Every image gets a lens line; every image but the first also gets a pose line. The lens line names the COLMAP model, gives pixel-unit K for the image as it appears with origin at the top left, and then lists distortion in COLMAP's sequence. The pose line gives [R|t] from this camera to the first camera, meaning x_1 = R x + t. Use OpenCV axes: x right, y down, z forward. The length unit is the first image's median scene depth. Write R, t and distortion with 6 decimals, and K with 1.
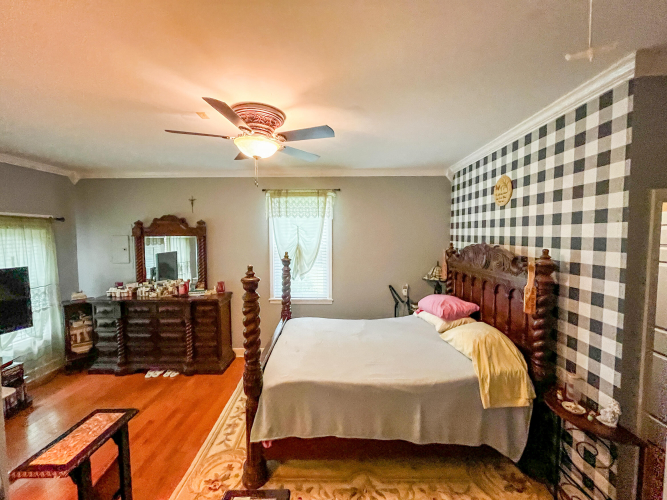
lens RADIAL K [[270.5, 0, 331.7], [0, 270.5, 249.2], [0, 0, 1]] dist [-0.000666, -0.000137]
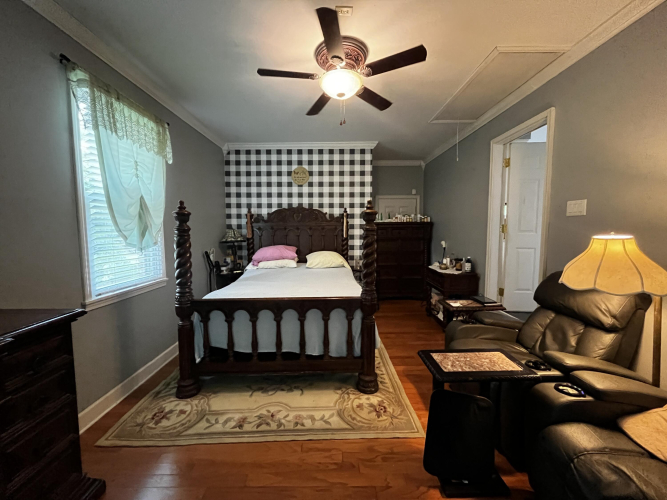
lens RADIAL K [[270.5, 0, 331.7], [0, 270.5, 249.2], [0, 0, 1]] dist [-0.000666, -0.000137]
pose [[-0.026303, -0.067885, 0.997346, -1.061431], [0.059673, 0.995806, 0.069354, 0.130261], [-0.997871, 0.061338, -0.022141, 0.874665]]
